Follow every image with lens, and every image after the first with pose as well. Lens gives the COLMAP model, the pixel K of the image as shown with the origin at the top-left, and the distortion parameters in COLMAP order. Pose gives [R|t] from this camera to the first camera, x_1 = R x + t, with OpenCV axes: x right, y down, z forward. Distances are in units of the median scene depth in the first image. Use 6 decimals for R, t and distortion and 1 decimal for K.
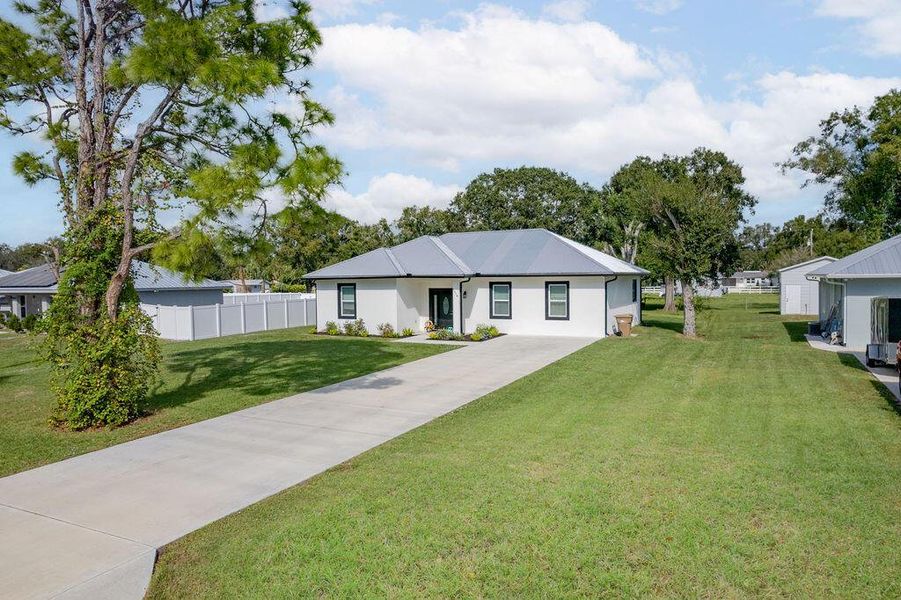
lens RADIAL K [[605.5, 0, 426.9], [0, 605.5, 295.8], [0, 0, 1]] dist [-0.043808, 0.015707]
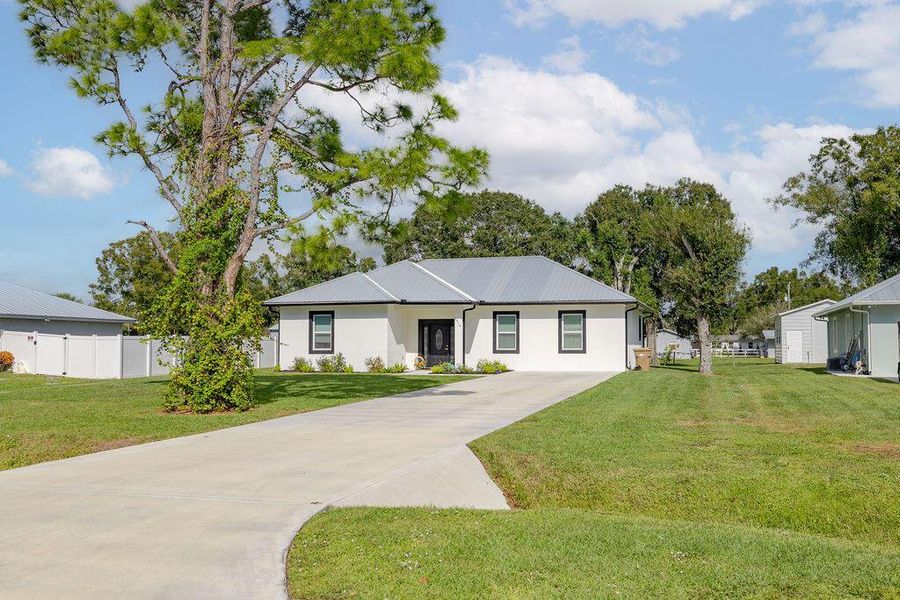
lens RADIAL K [[831.9, 0, 451.8], [0, 831.9, 302.4], [0, 0, 1]] dist [-0.000219, 0.020082]
pose [[0.977851, 0.025675, 0.207722, -0.195842], [-0.007659, 0.996173, -0.087072, 0.066164], [-0.209163, 0.083552, 0.974305, -0.156691]]
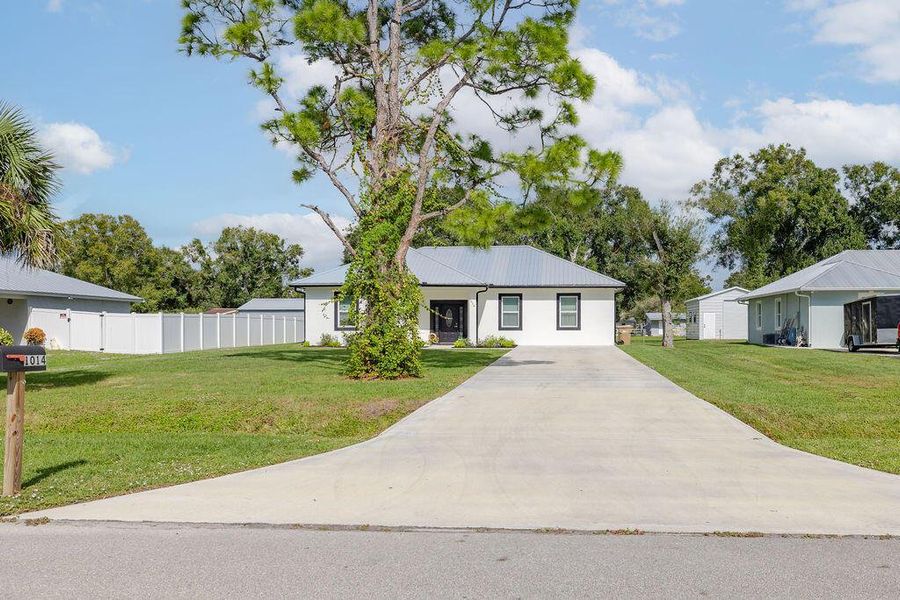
lens RADIAL K [[744.0, 0, 466.8], [0, 744.0, 328.6], [0, 0, 1]] dist [0.009123, 0.005762]
pose [[0.924259, 0.014736, 0.381481, -0.395344], [-0.002042, 0.999431, -0.033659, 0.073055], [-0.381760, 0.030331, 0.923764, -0.114115]]
